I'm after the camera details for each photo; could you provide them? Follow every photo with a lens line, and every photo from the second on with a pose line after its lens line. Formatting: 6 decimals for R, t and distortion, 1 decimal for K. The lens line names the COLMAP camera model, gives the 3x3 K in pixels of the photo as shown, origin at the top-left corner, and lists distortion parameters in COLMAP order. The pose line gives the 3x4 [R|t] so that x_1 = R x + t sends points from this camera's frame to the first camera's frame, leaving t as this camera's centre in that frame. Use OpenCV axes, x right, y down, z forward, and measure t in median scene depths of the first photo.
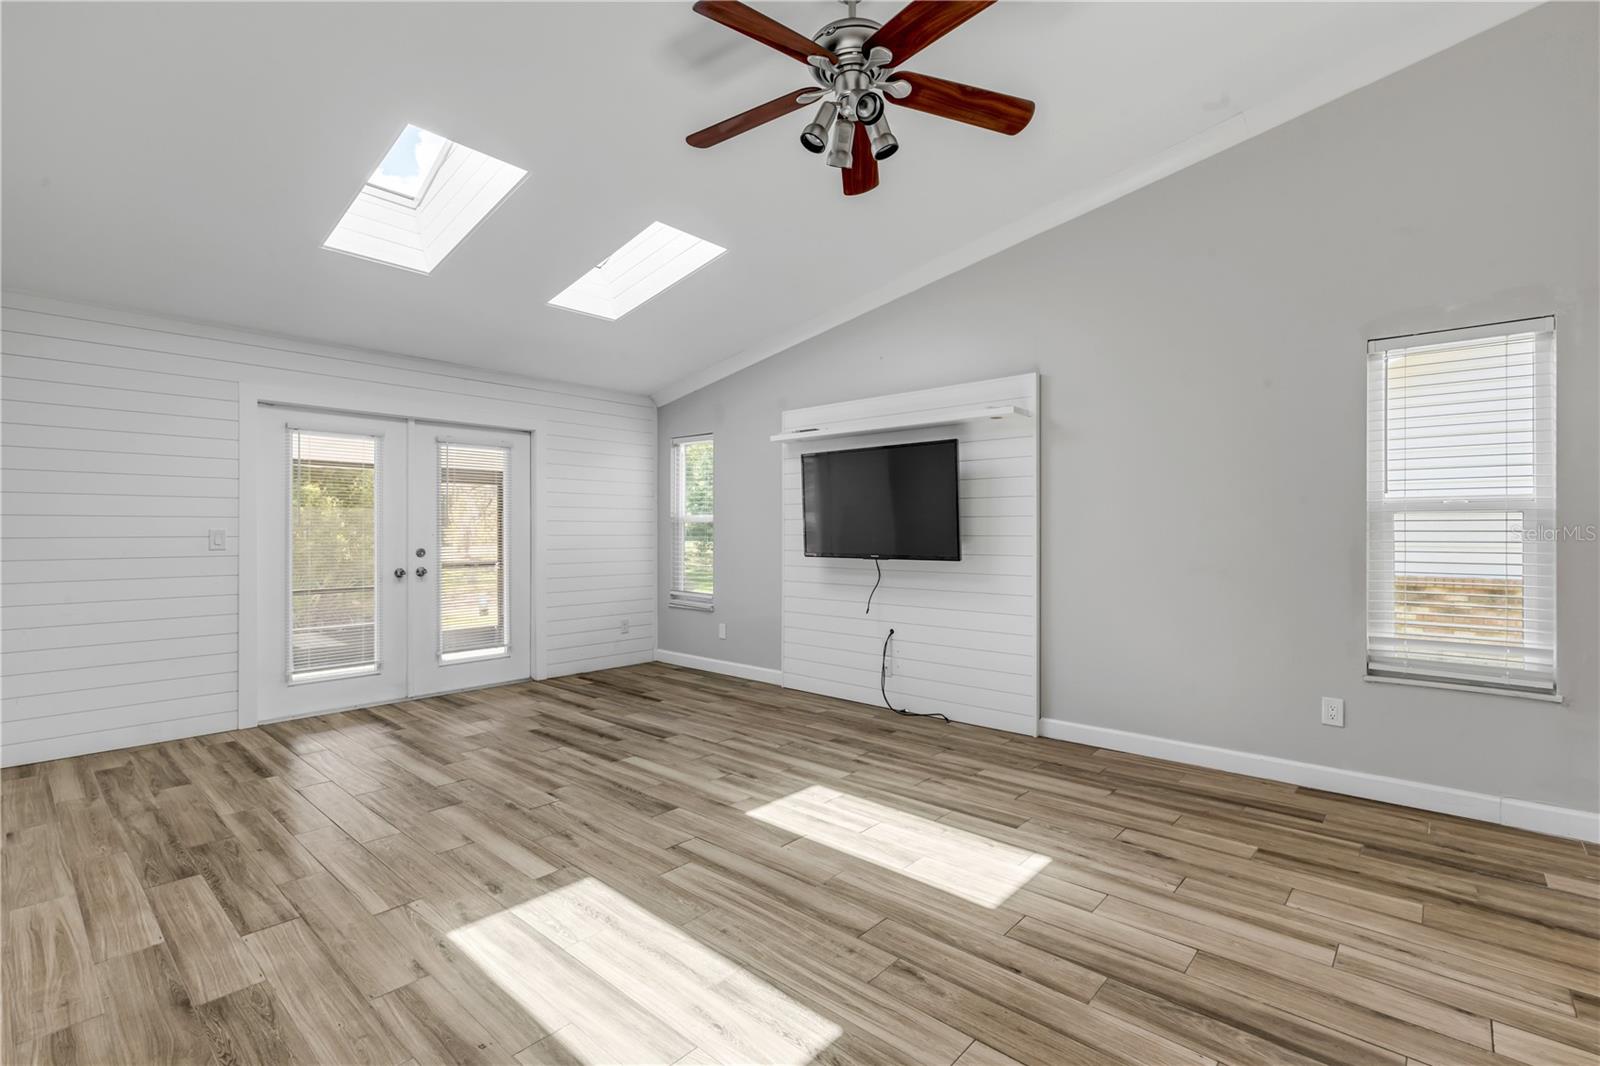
lens RADIAL K [[721.3, 0, 789.6], [0, 721.3, 527.8], [0, 0, 1]] dist [0.008203, -0.001518]
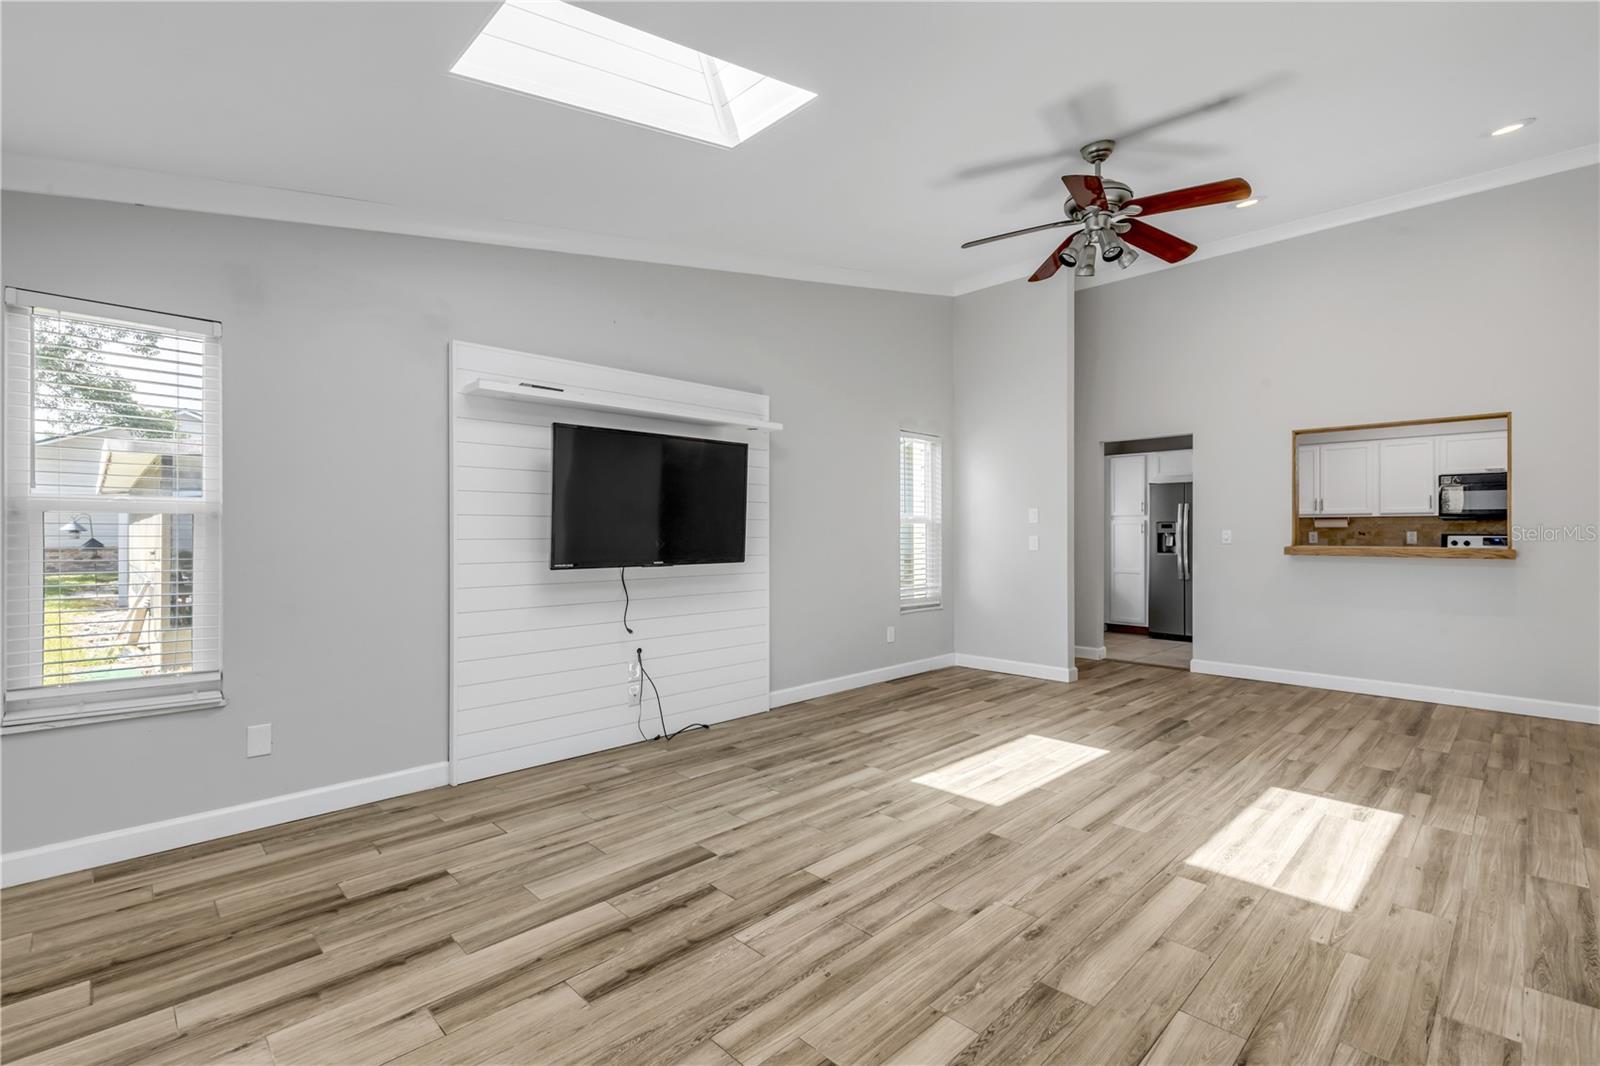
lens RADIAL K [[721.3, 0, 796.0], [0, 721.3, 529.0], [0, 0, 1]] dist [0.008203, -0.001518]
pose [[0.056995, 0.005472, 0.998359, -1.181860], [-0.005112, 0.999973, -0.005189, 0.004846], [-0.998361, -0.004808, 0.057021, 1.292622]]
